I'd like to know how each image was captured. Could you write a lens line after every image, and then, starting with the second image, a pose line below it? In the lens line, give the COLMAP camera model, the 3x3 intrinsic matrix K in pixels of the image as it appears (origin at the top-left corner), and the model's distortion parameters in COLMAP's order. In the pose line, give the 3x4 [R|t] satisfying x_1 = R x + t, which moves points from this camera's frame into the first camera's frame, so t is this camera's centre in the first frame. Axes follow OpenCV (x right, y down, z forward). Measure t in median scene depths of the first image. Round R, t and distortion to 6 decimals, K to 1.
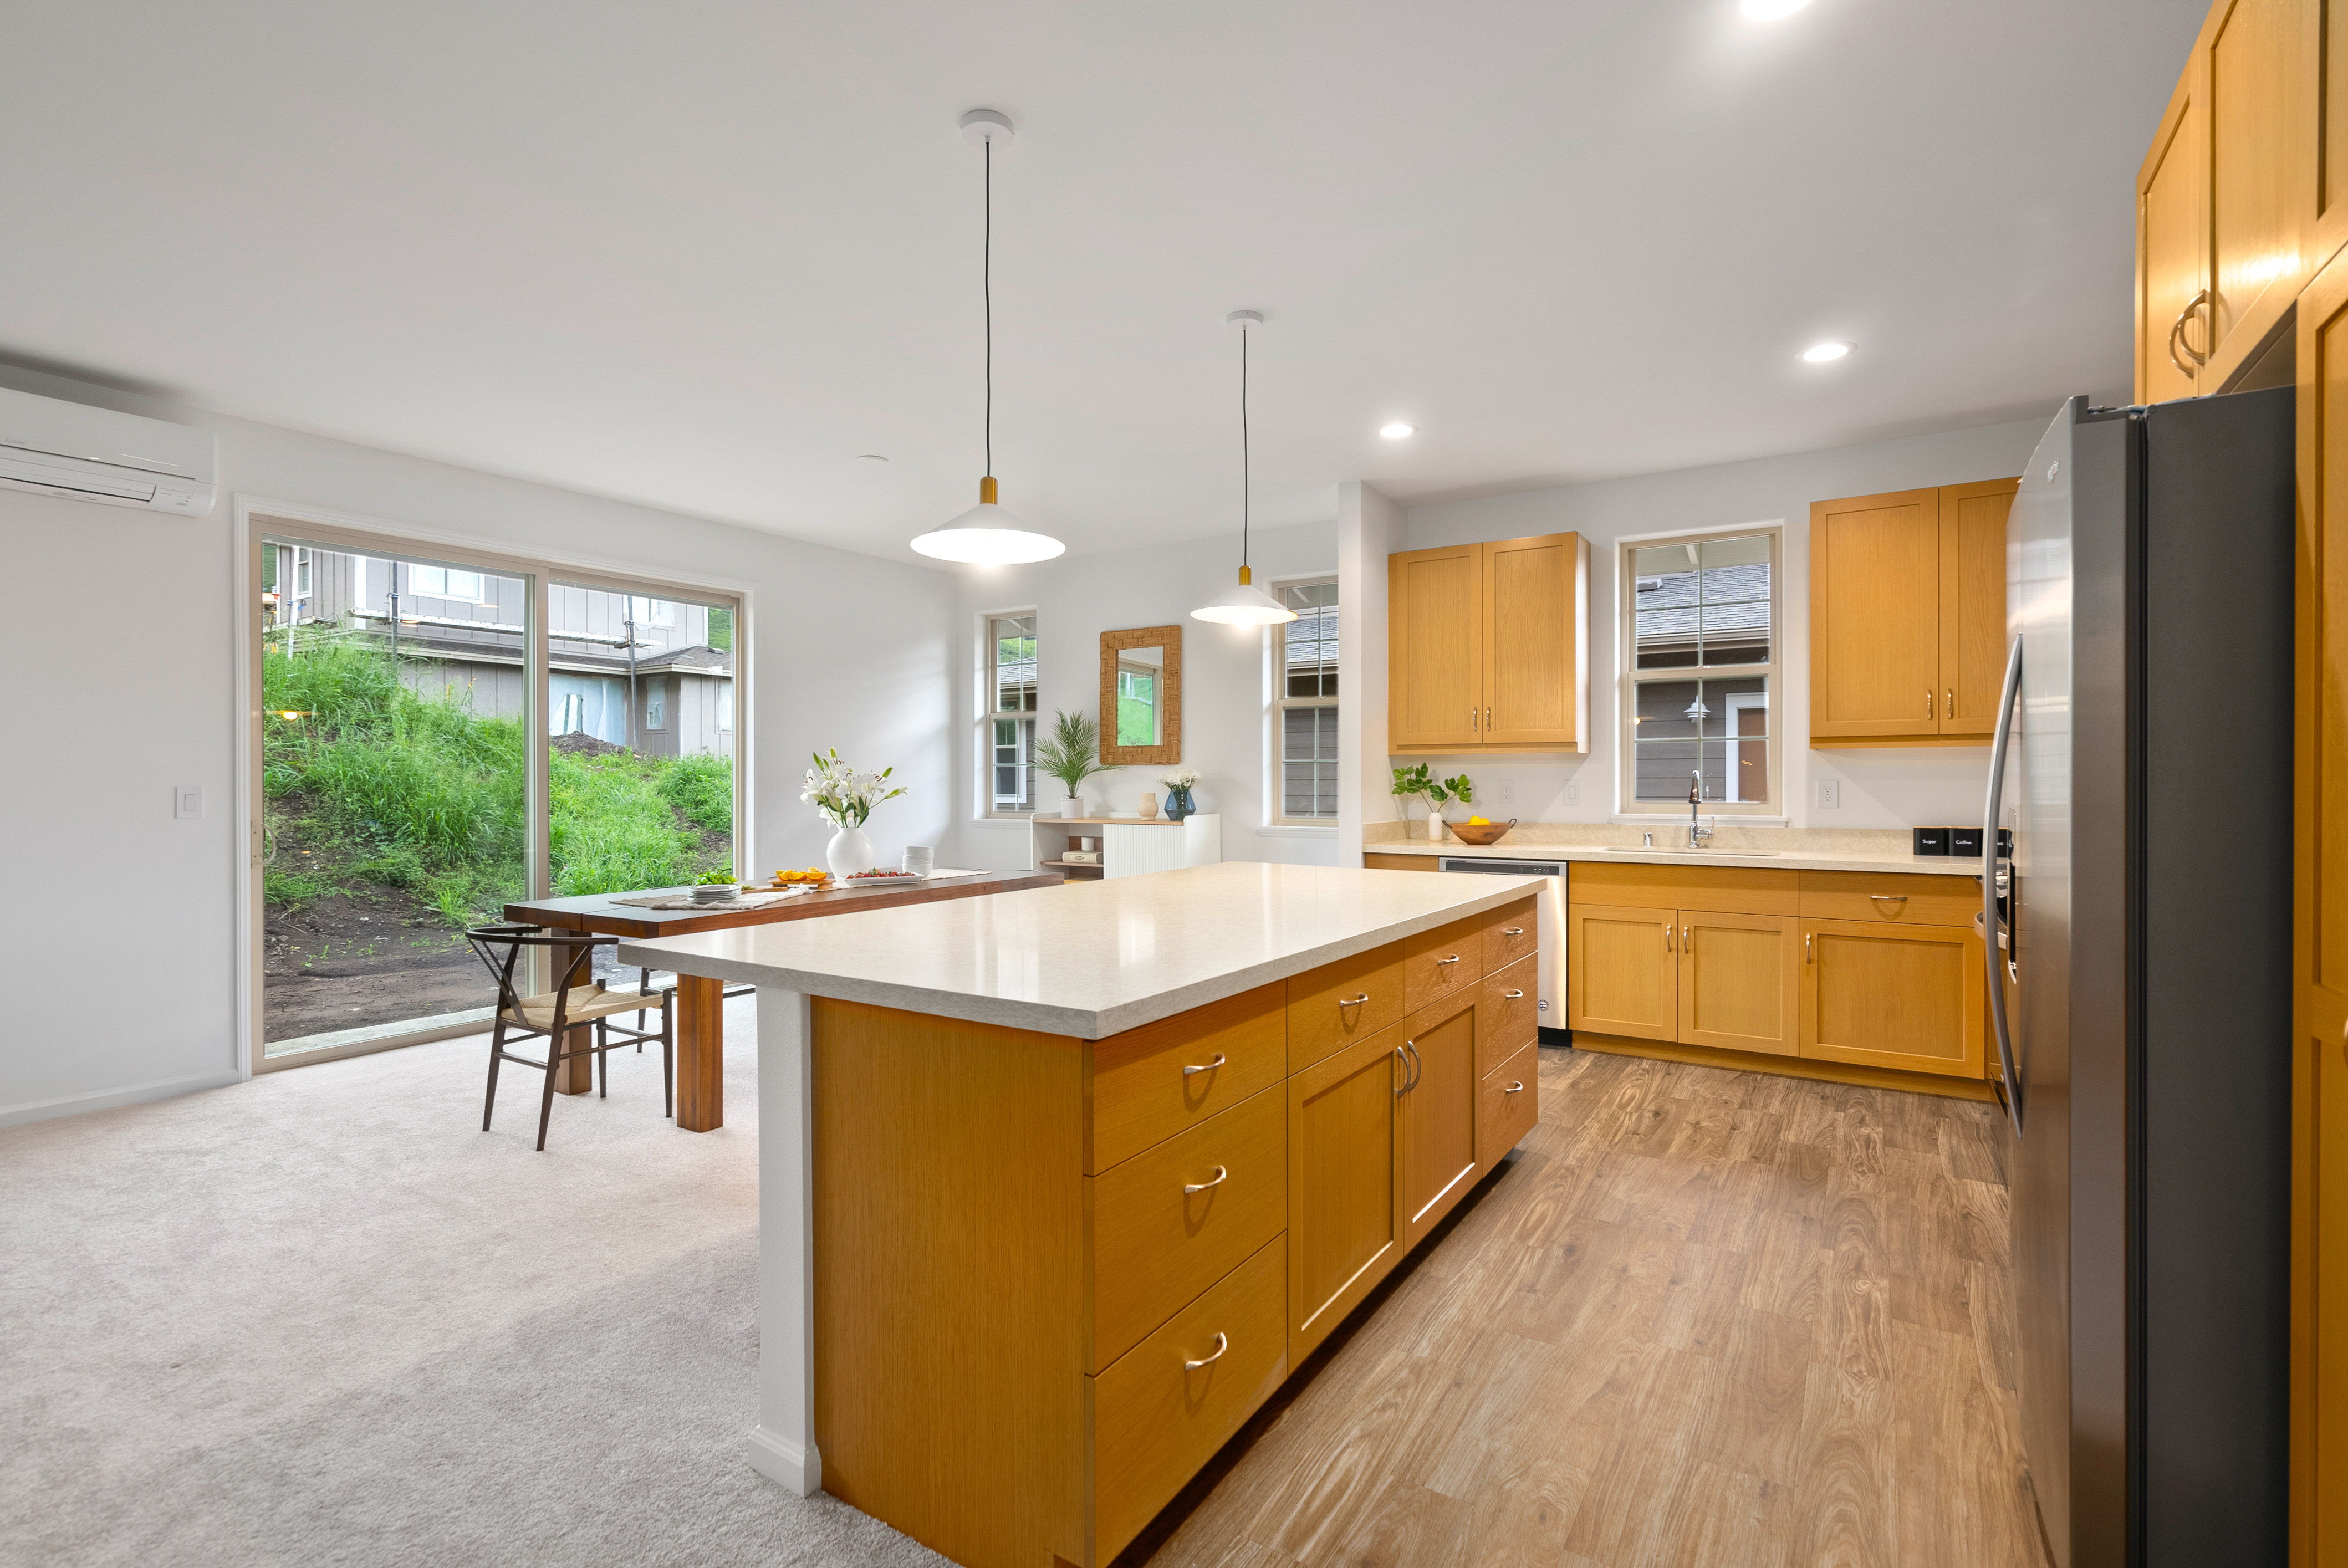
lens RADIAL K [[1084.2, 0, 1179.5], [0, 1084.2, 783.7], [0, 0, 1]] dist [-0.002589, 0.000267]
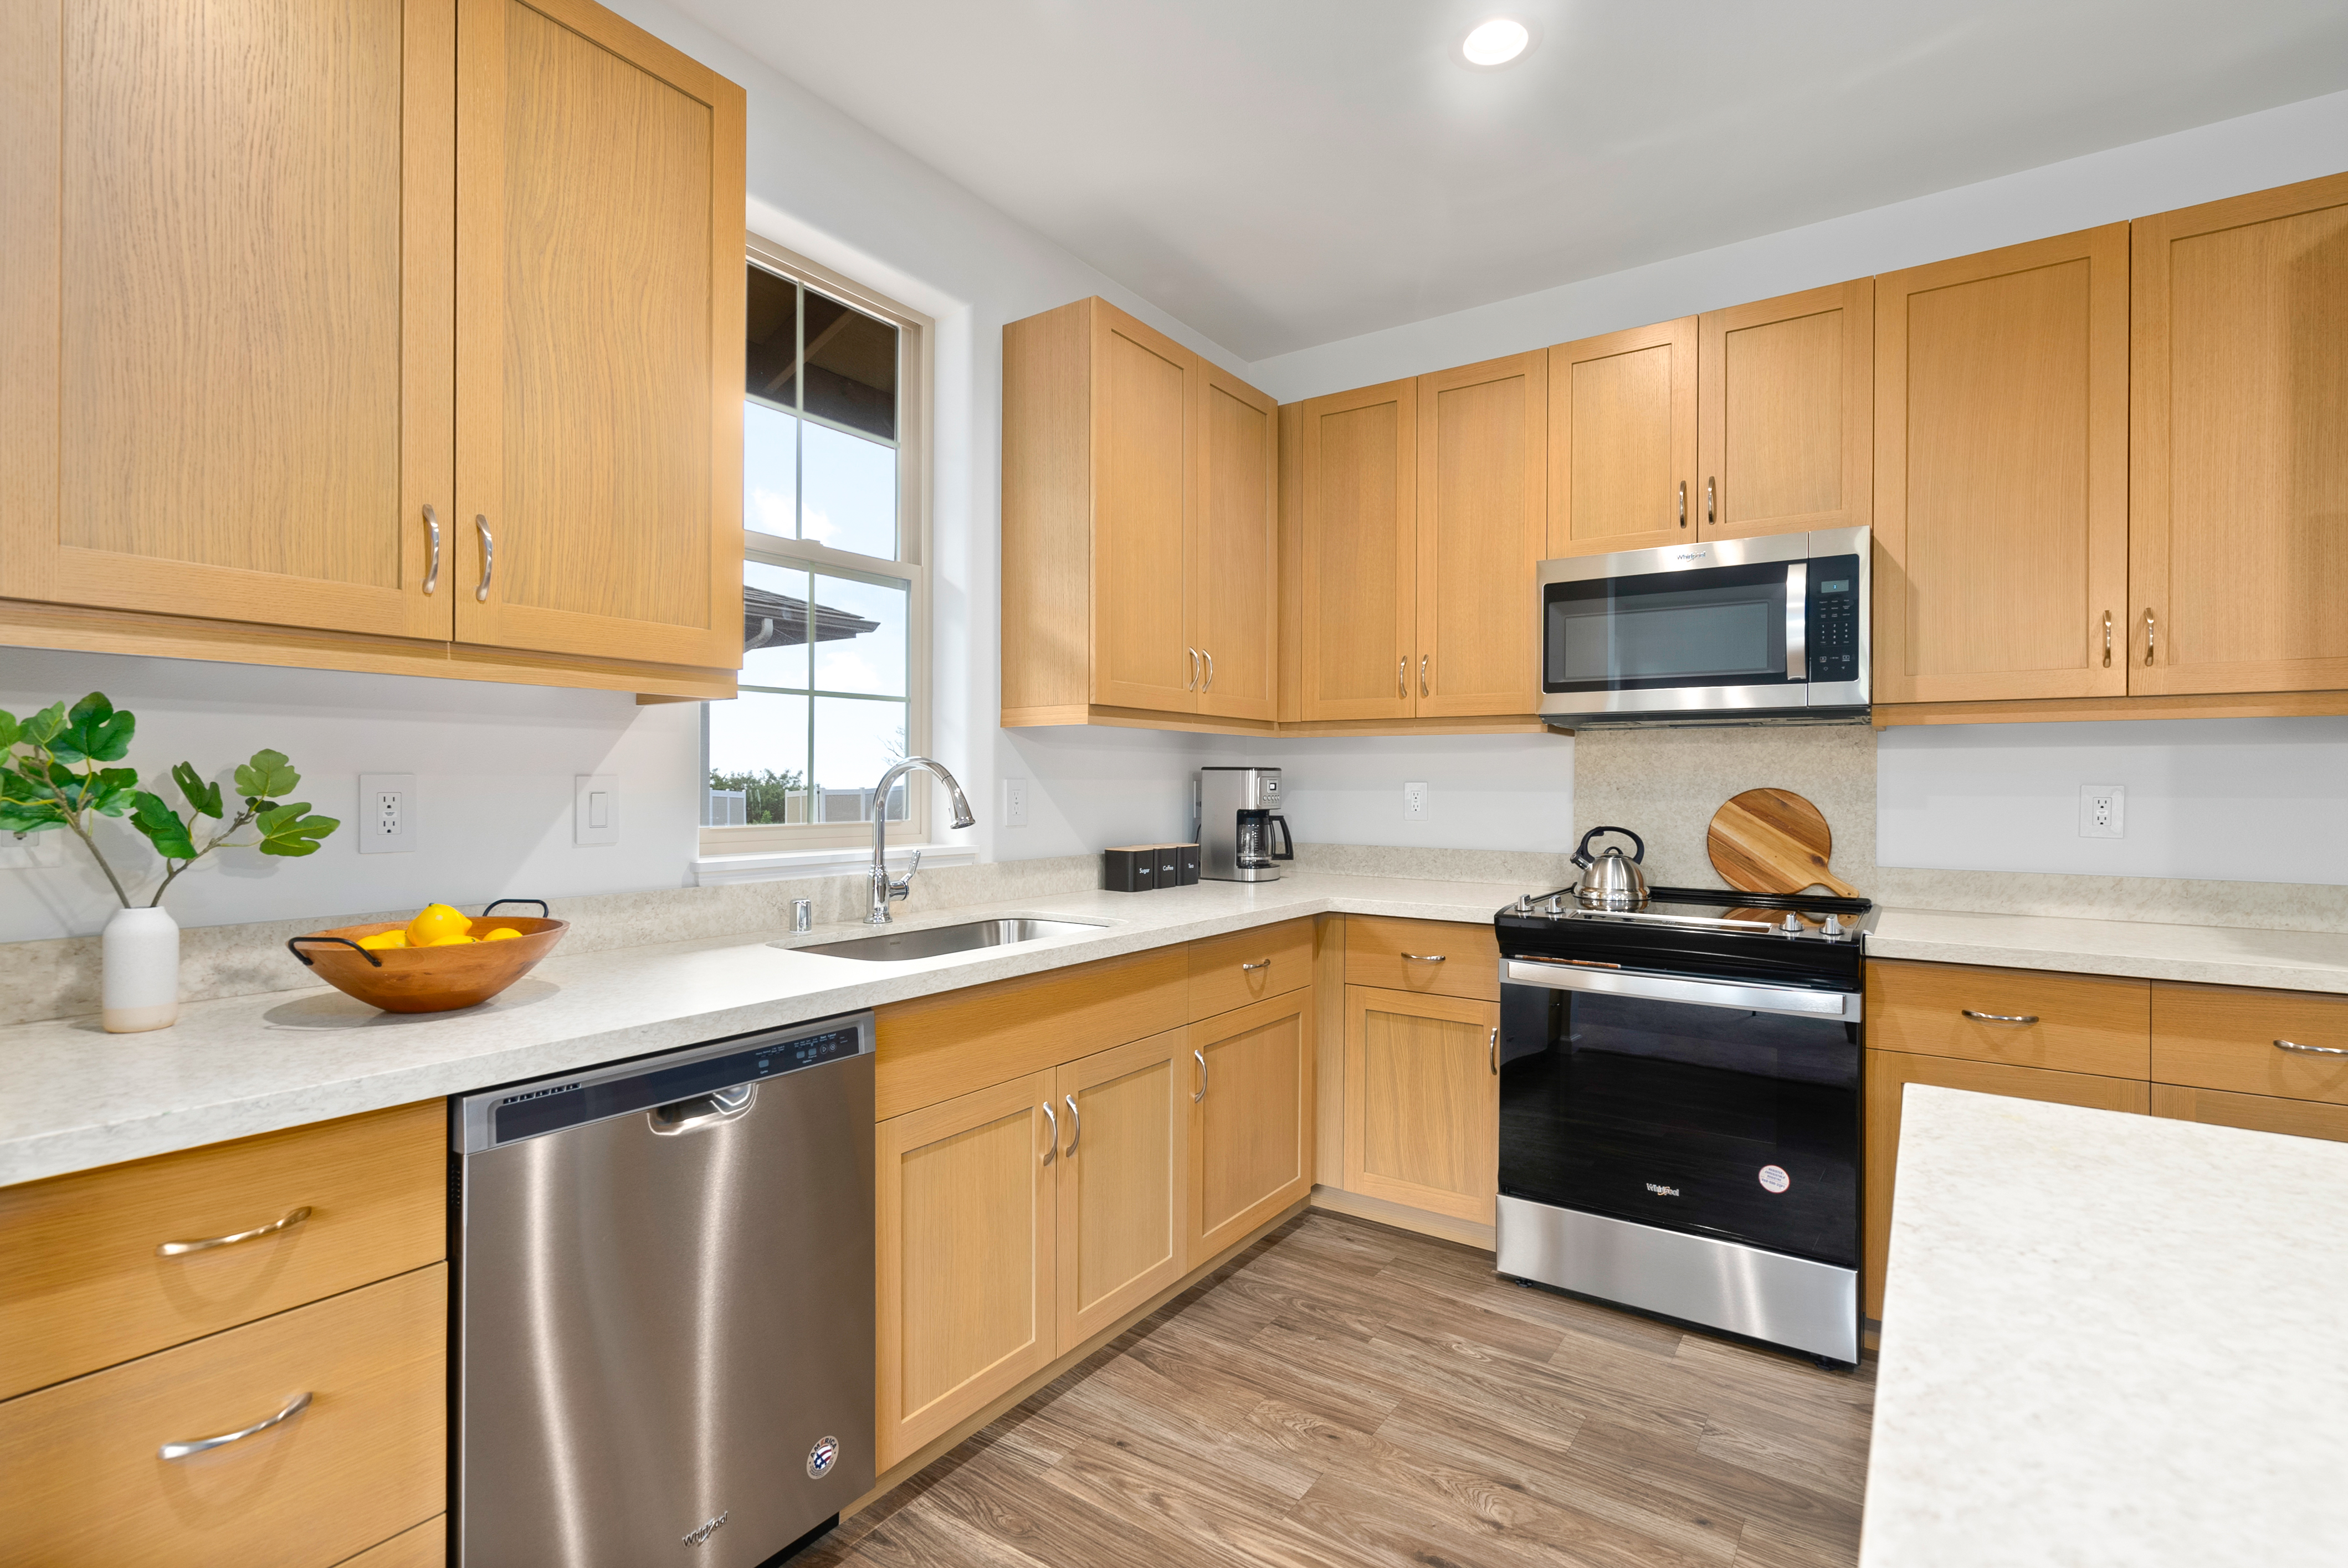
lens RADIAL K [[1084.0, 0, 1179.5], [0, 1084.0, 783.7], [0, 0, 1]] dist [-0.002589, 0.000267]
pose [[0.037286, 0.000740, 0.999304, 0.009988], [-0.002158, 0.999997, -0.000660, -0.000873], [-0.999302, -0.002132, 0.037288, 0.919196]]
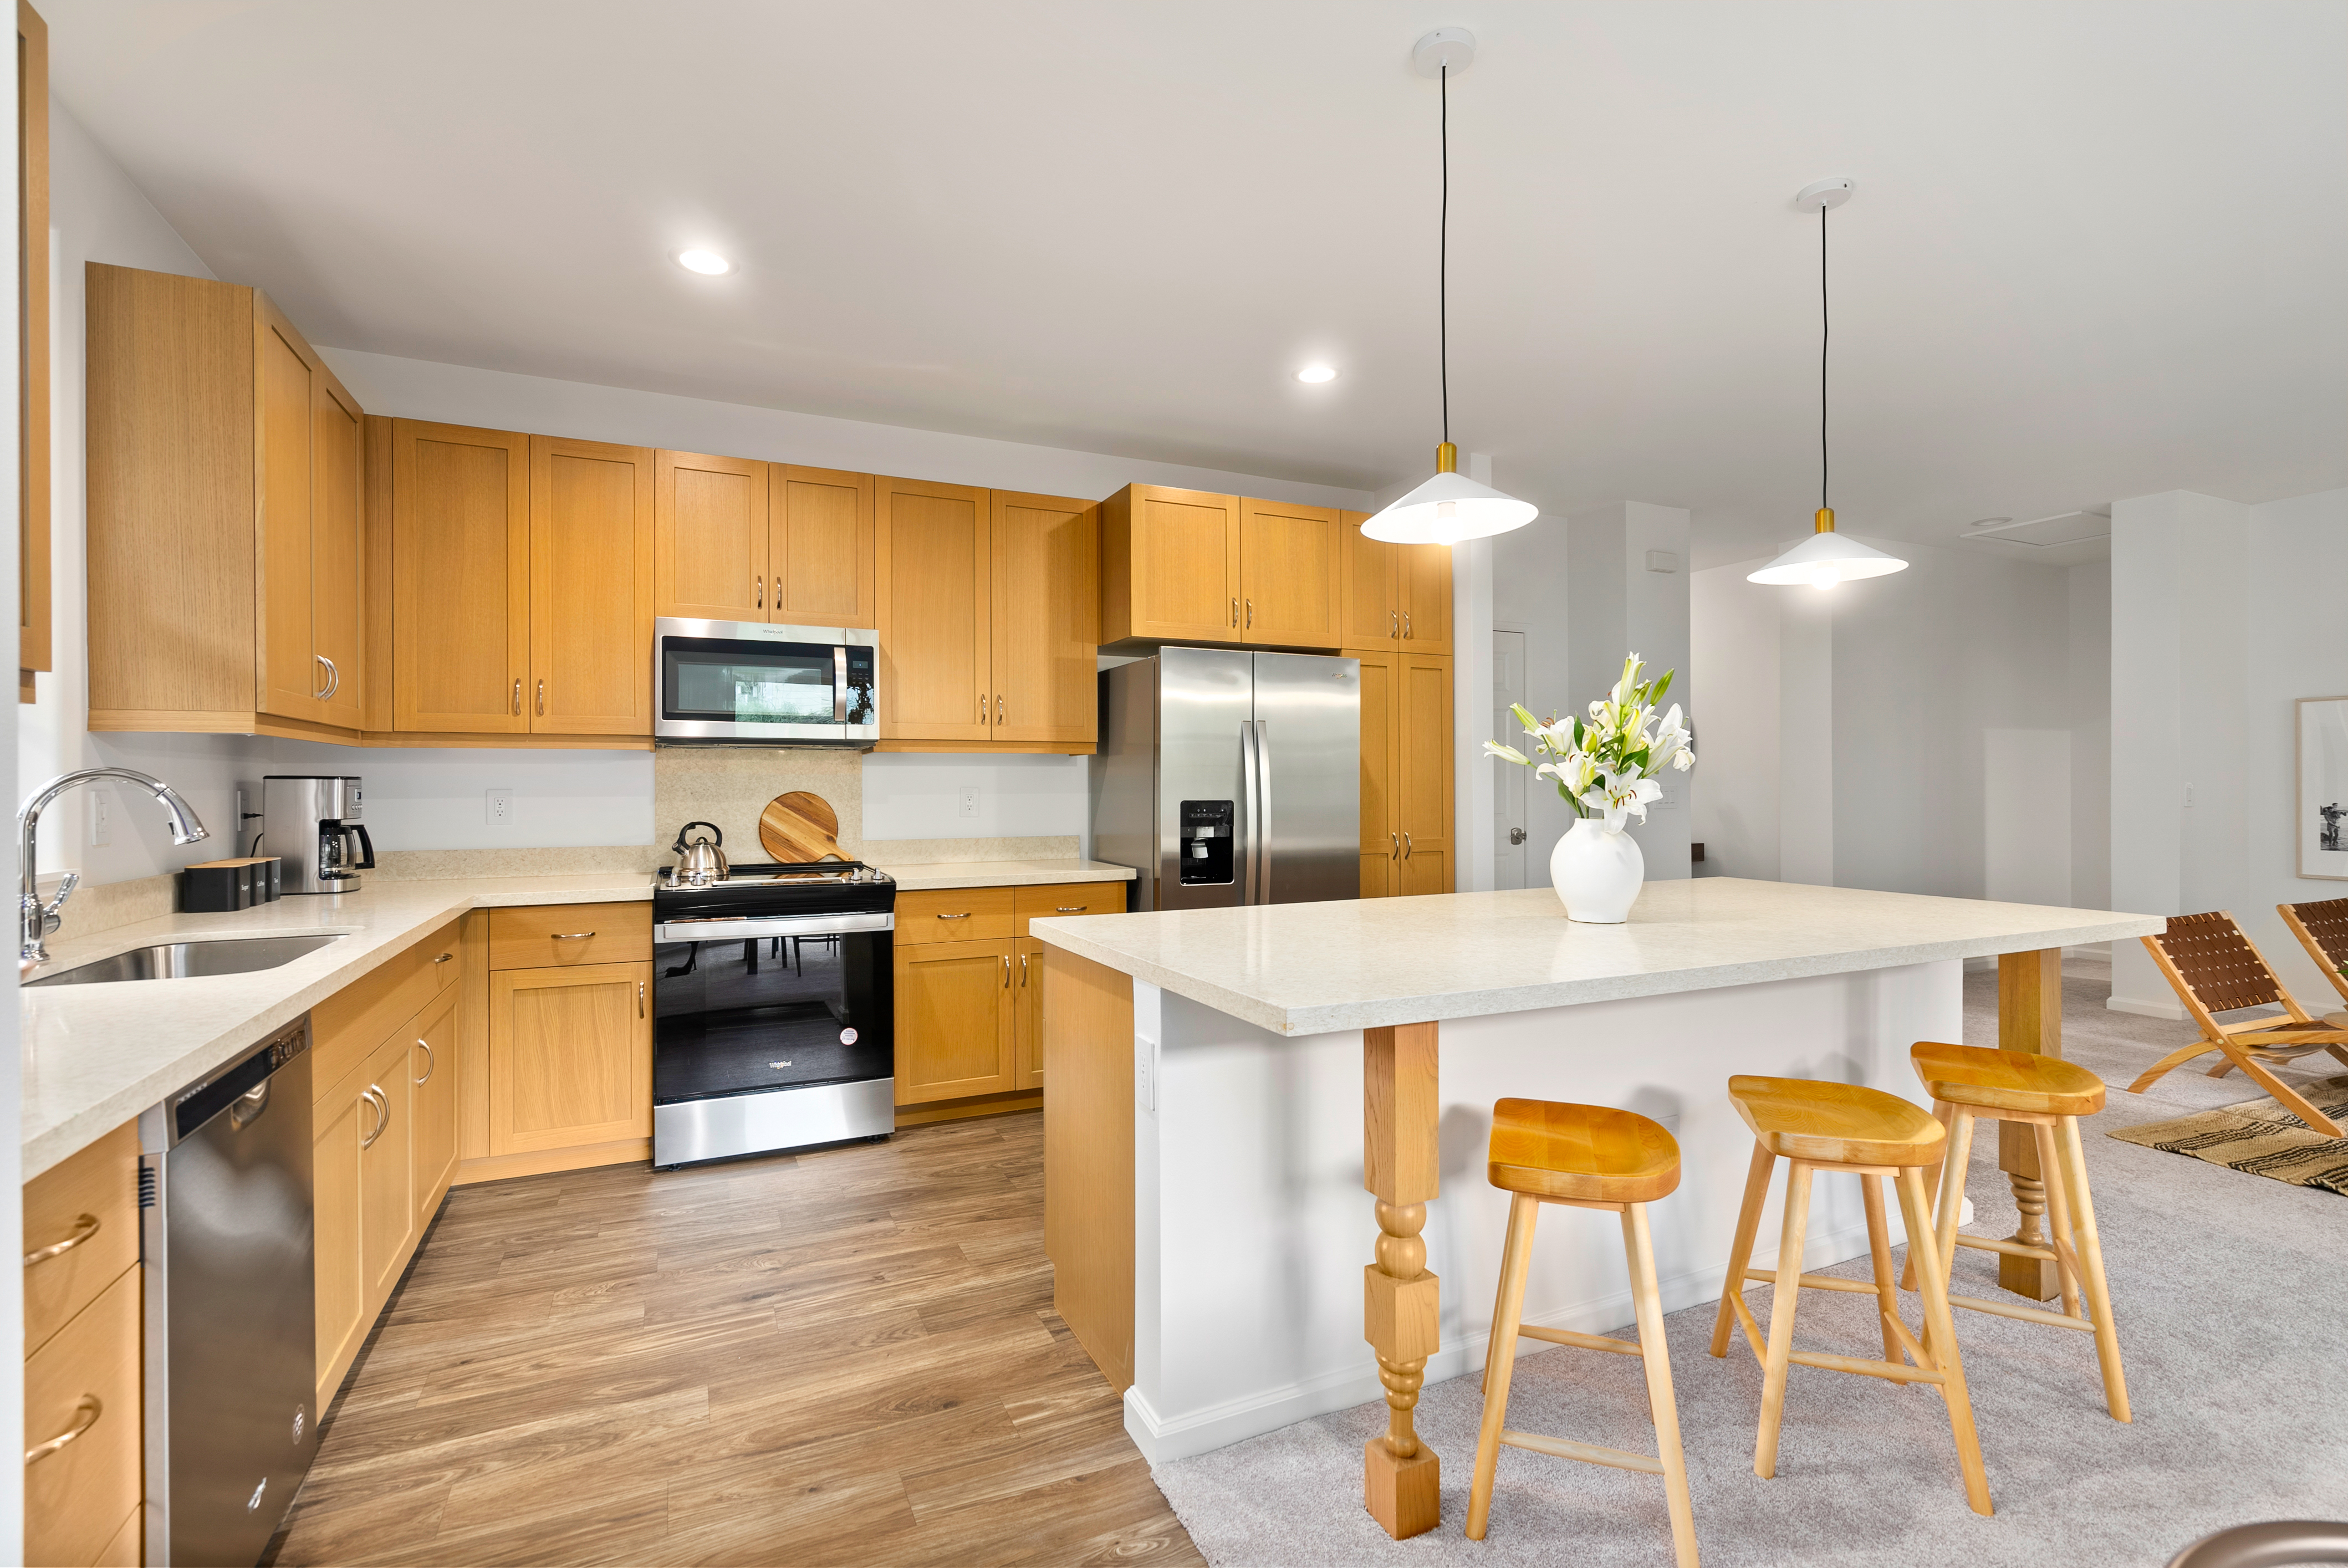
lens RADIAL K [[1055.6, 0, 1164.6], [0, 1055.6, 785.8], [0, 0, 1]] dist [-0.000017, -0.000082]
pose [[-0.841676, 0.005060, 0.539959, -0.095333], [0.006992, 0.999974, 0.001528, -0.003319], [-0.539937, 0.005061, -0.841690, 1.187479]]
